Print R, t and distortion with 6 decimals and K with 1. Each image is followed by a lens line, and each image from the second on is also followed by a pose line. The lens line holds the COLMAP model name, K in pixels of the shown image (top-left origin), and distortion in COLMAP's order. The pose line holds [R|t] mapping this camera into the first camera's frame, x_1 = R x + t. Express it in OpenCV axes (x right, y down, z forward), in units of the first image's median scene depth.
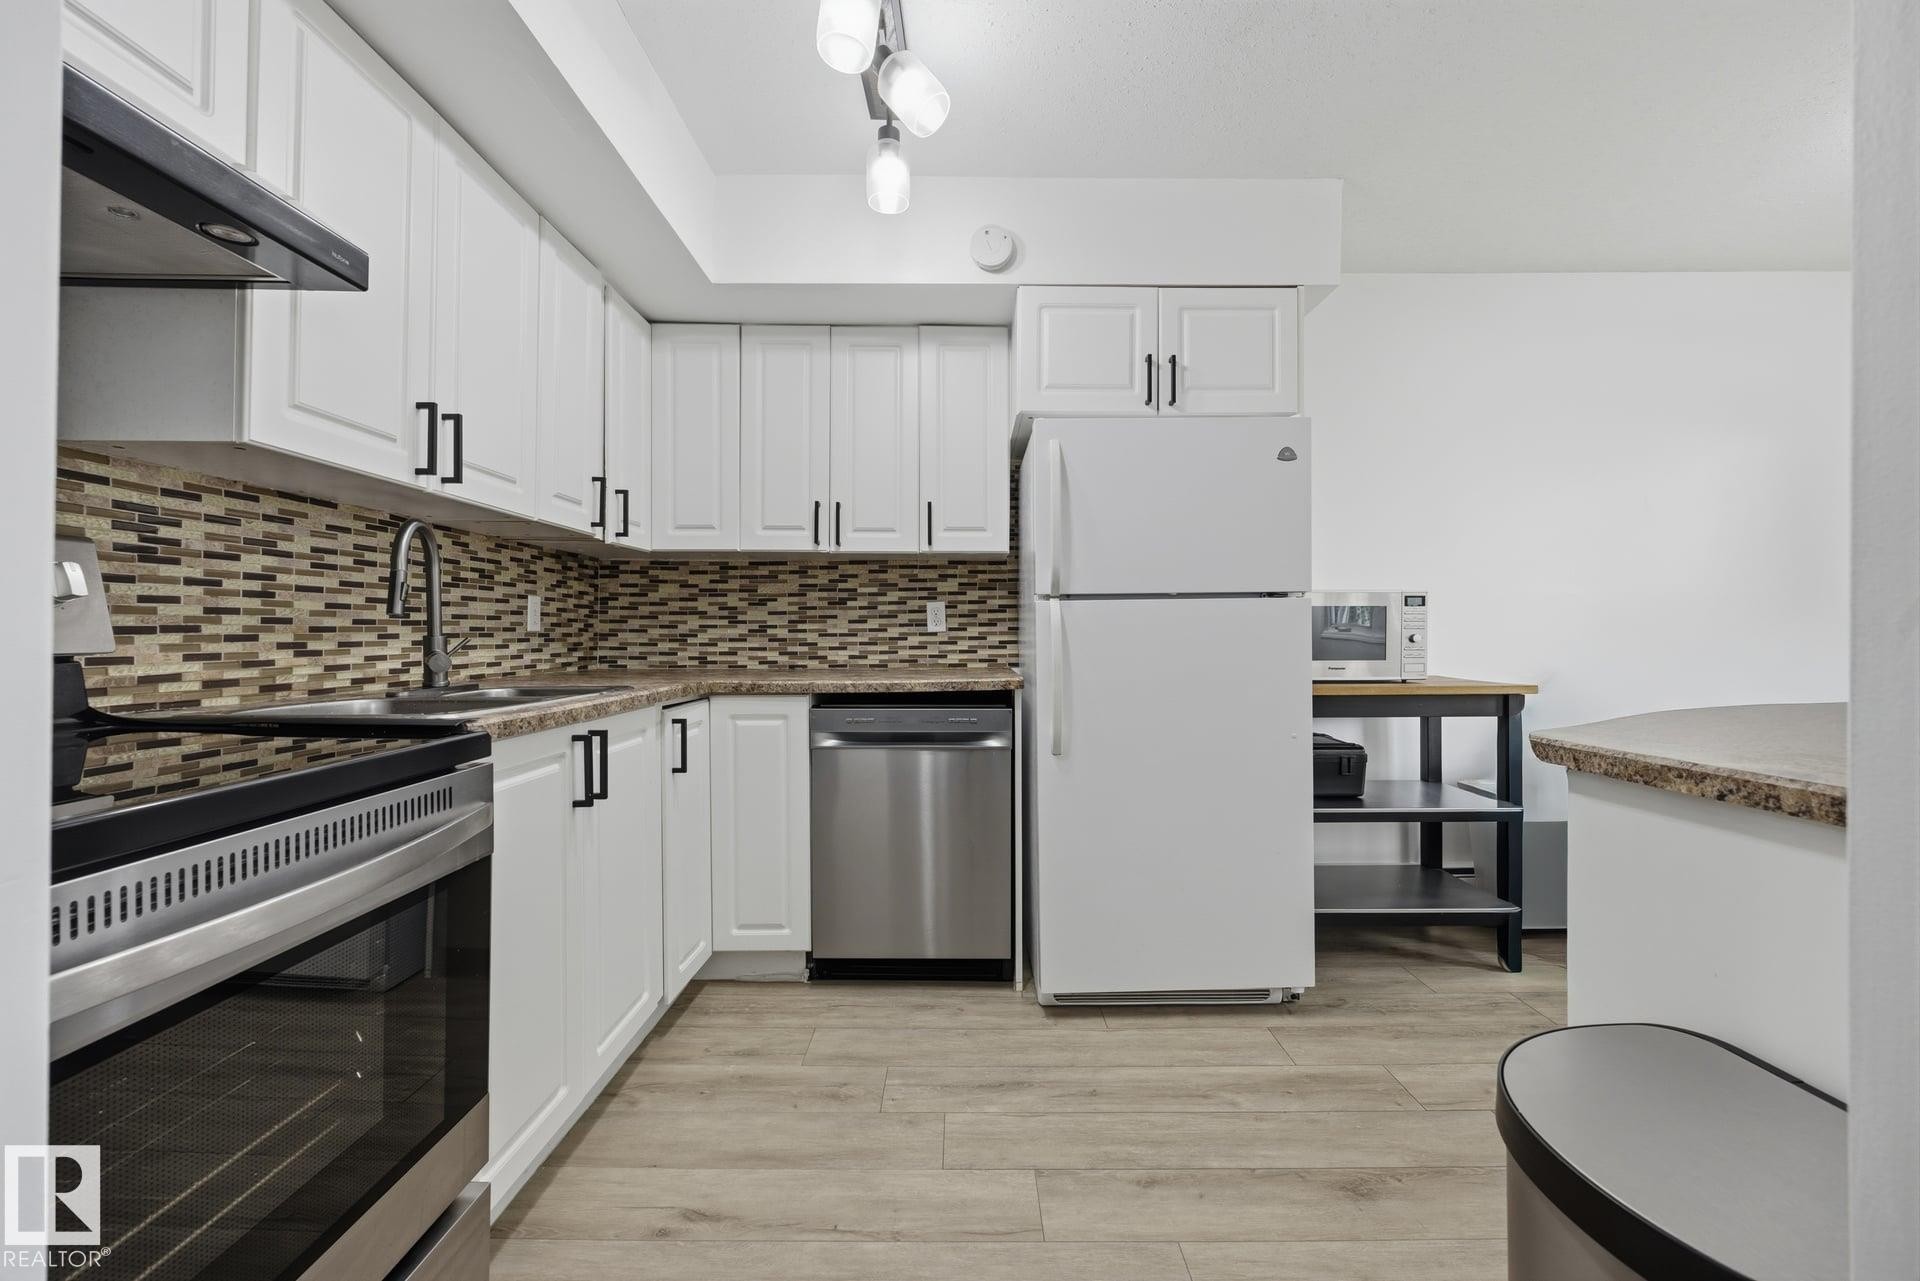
lens RADIAL K [[780.2, 0, 979.5], [0, 780.2, 631.7], [0, 0, 1]] dist [-0.006582, -0.000006]
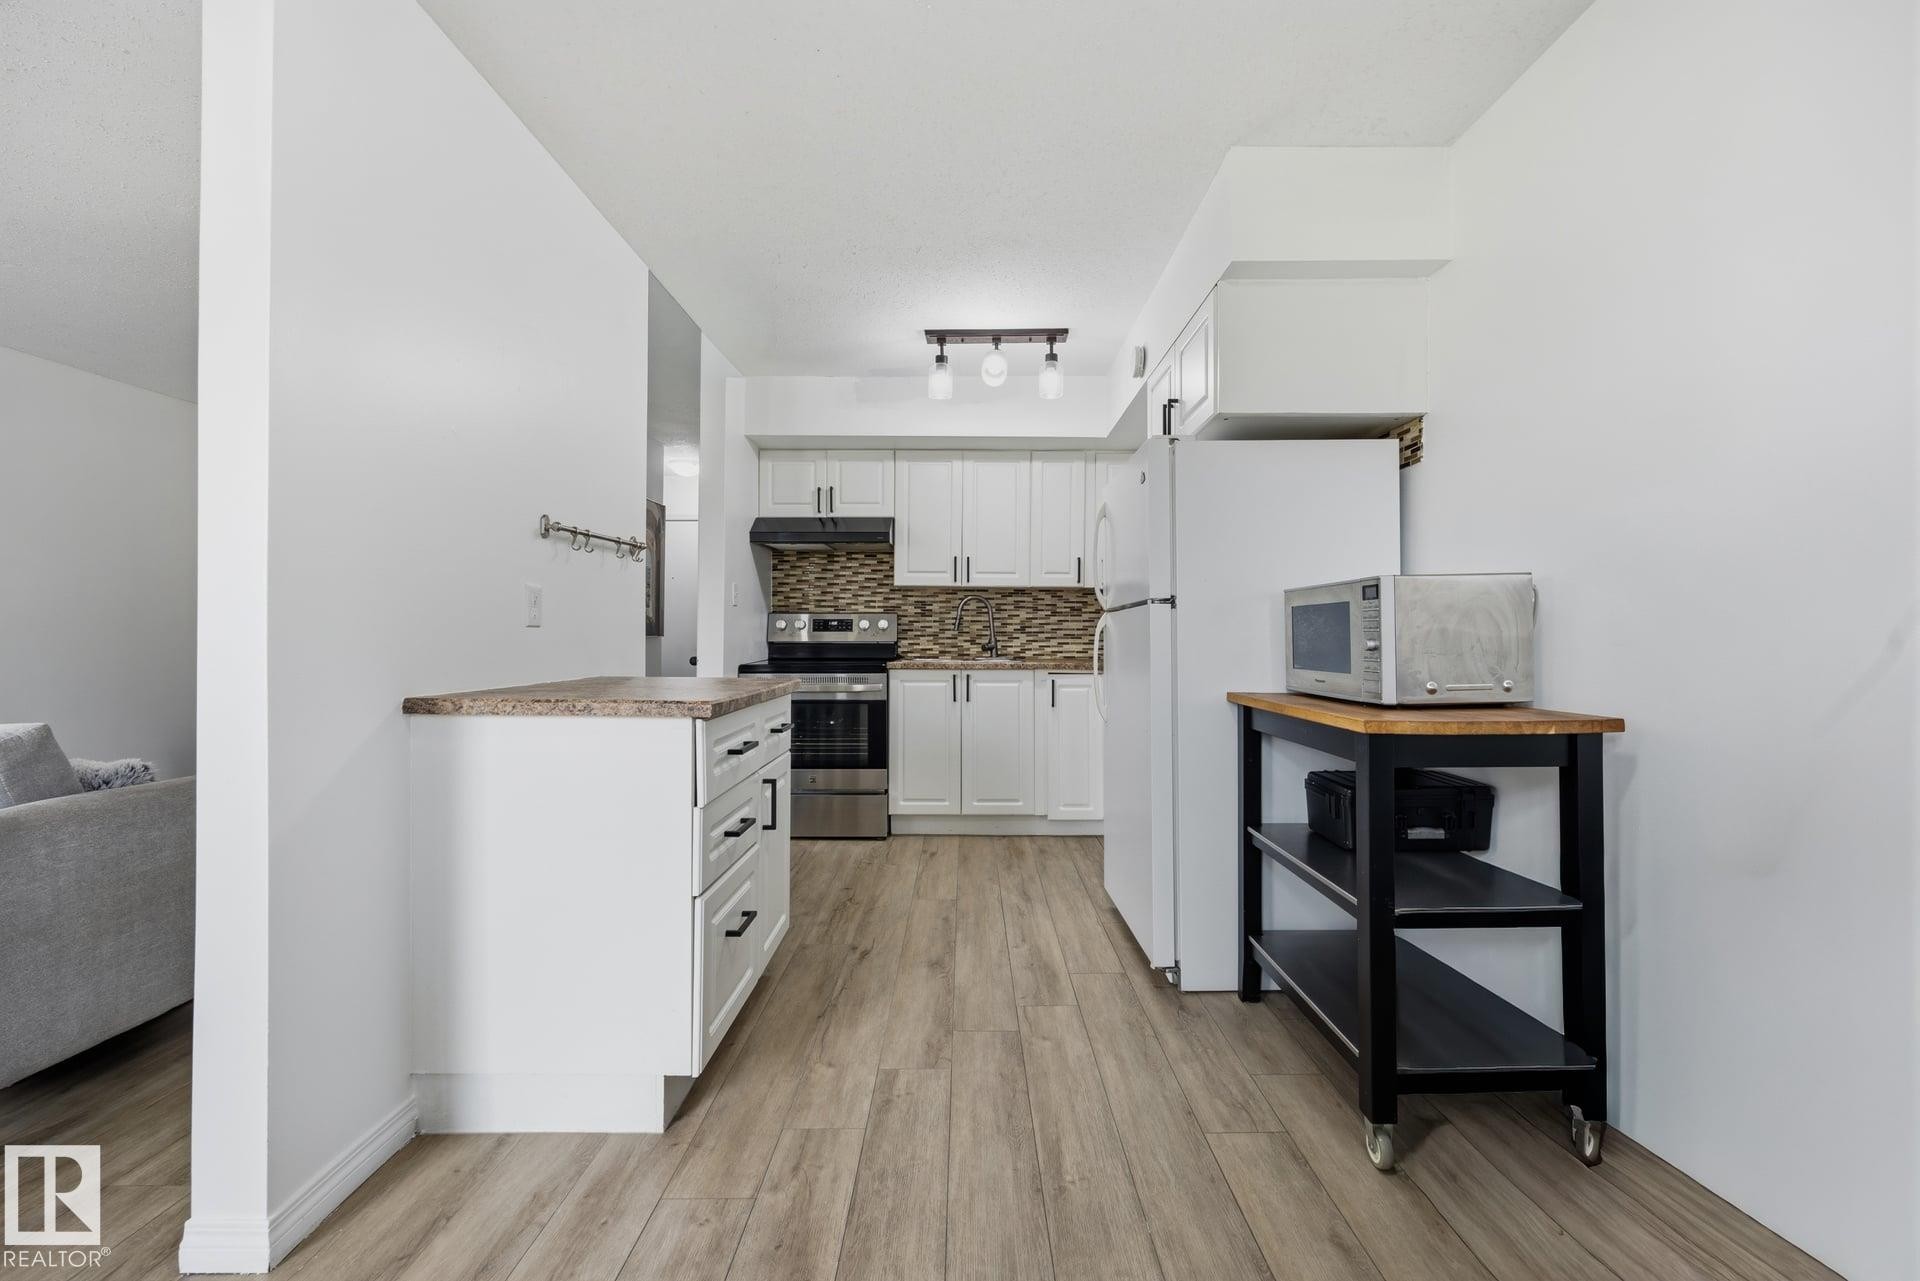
lens RADIAL K [[780.2, 0, 931.6], [0, 780.2, 626.5], [0, 0, 1]] dist [-0.006582, -0.000006]
pose [[-0.064154, -0.017367, -0.997789, 1.787856], [-0.000441, 0.999849, -0.017375, 0.012594], [0.997940, -0.000675, -0.064152, 0.899105]]
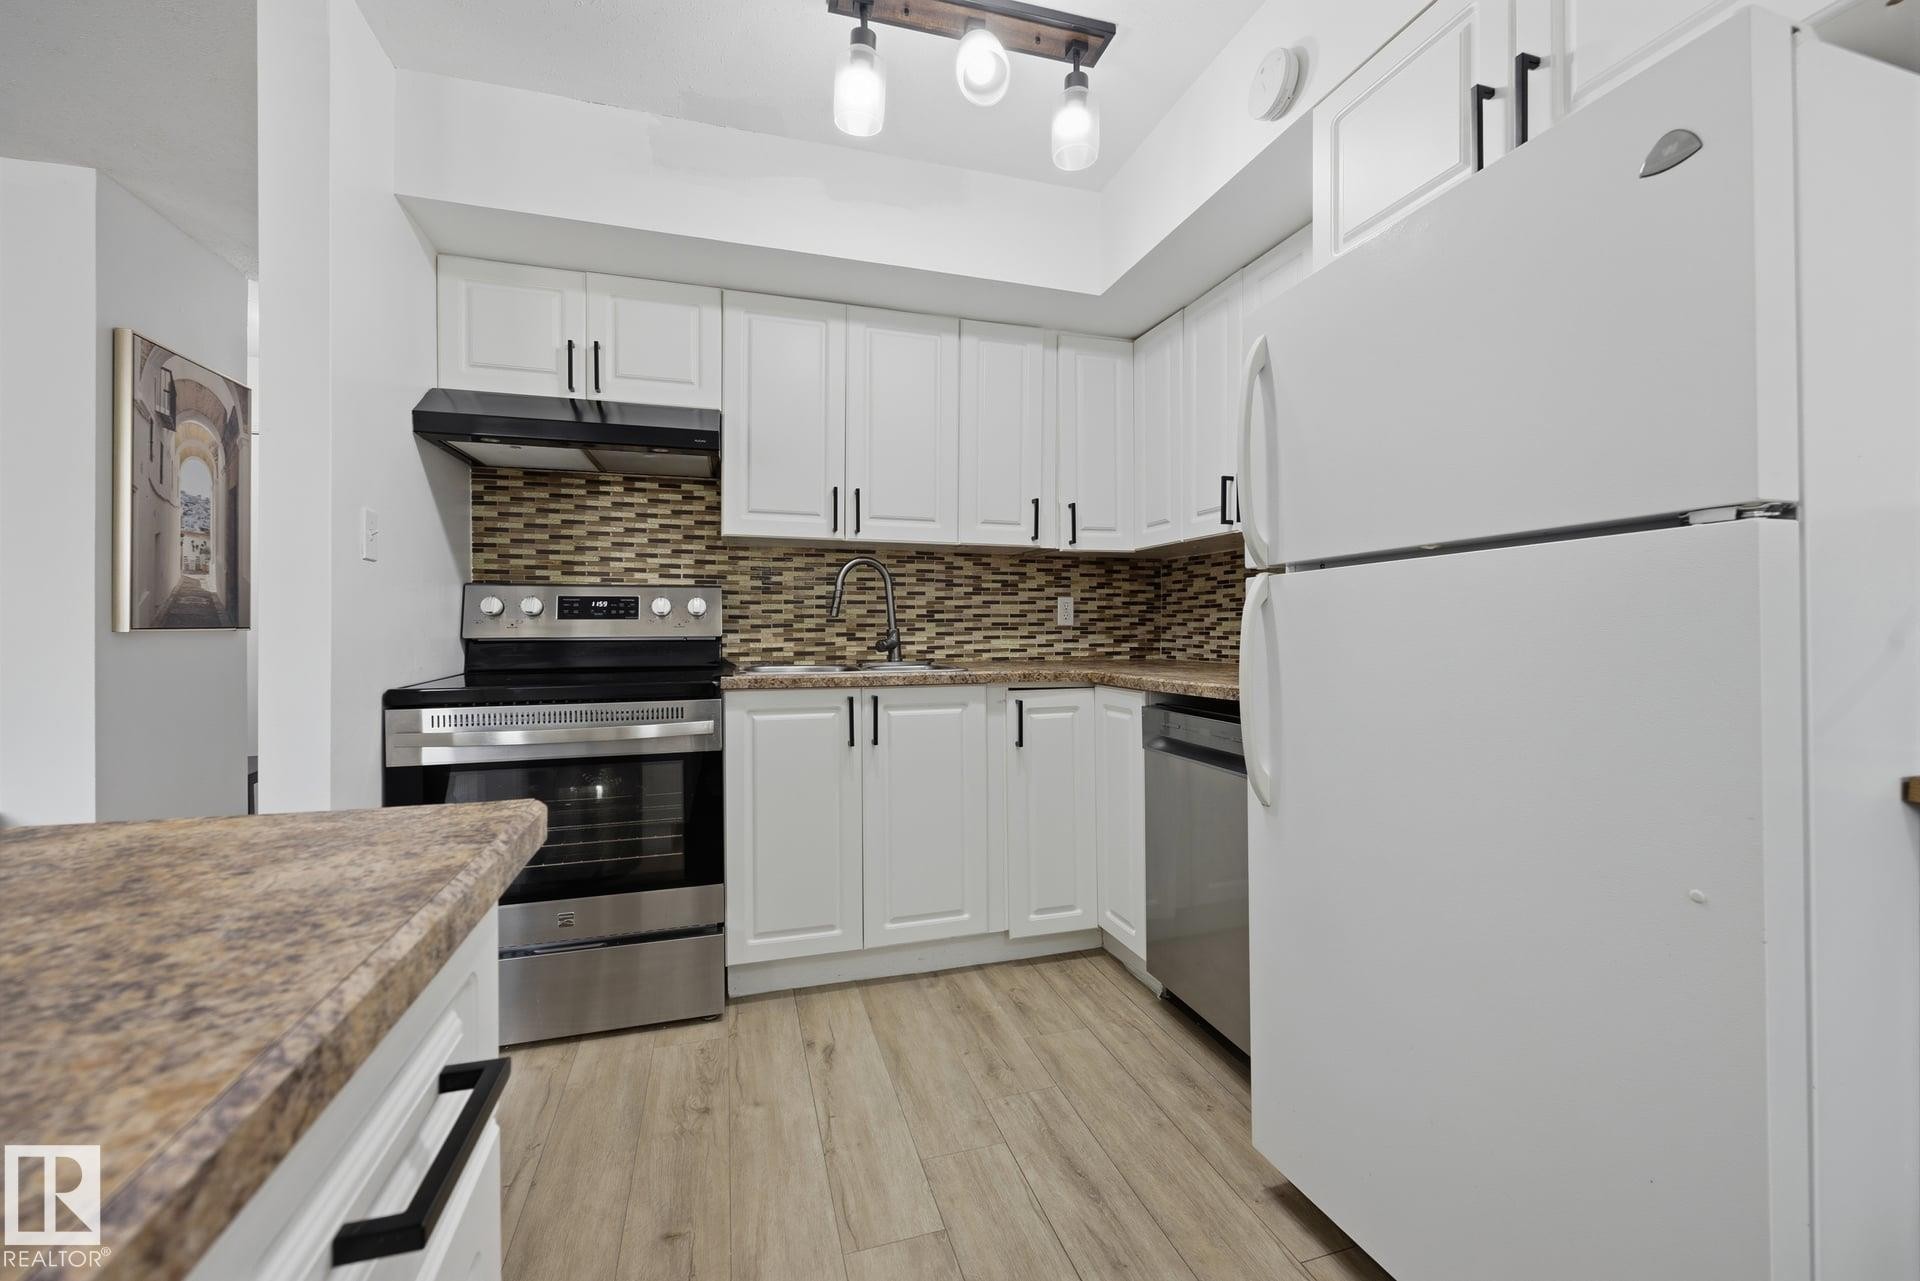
lens RADIAL K [[780.2, 0, 957.3], [0, 780.2, 631.9], [0, 0, 1]] dist [-0.006582, -0.000006]
pose [[0.268611, 0.002031, -0.963247, 0.784065], [0.005222, 0.999980, 0.003564, 0.005943], [0.963235, -0.005987, 0.268595, 0.657895]]
